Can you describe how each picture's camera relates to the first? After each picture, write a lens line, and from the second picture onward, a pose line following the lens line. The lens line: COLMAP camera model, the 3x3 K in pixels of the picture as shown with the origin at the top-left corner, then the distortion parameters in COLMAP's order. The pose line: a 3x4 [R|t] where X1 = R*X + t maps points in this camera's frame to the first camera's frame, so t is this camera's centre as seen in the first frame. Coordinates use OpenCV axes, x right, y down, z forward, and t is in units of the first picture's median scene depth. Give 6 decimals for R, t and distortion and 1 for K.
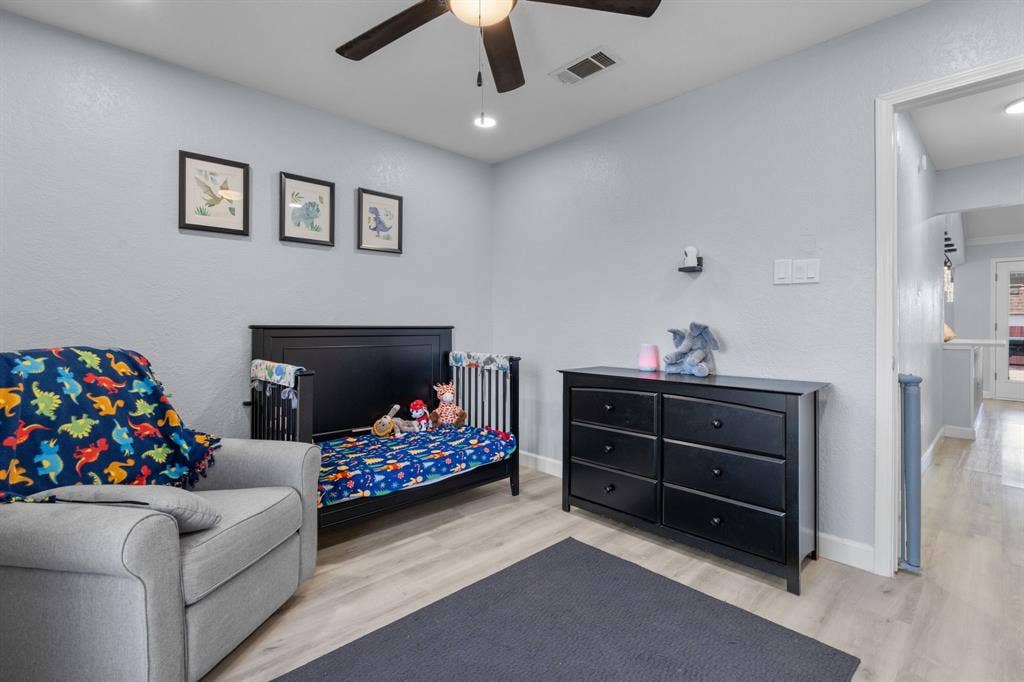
lens RADIAL K [[469.2, 0, 511.2], [0, 469.2, 337.2], [0, 0, 1]] dist [-0.004040, 0.000217]
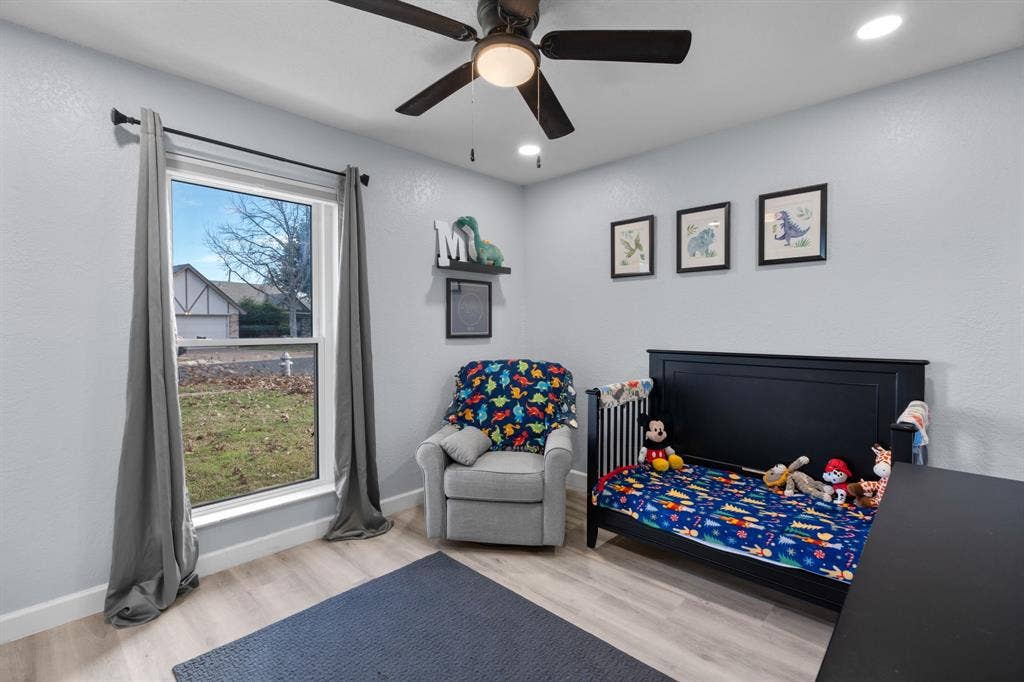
lens RADIAL K [[468.8, 0, 507.0], [0, 468.8, 349.0], [0, 0, 1]] dist [-0.002239, 0.000418]
pose [[0.040425, 0.043463, -0.998237, 0.643434], [-0.027181, 0.998732, 0.042383, -0.068759], [0.998813, 0.025420, 0.041555, 0.596349]]
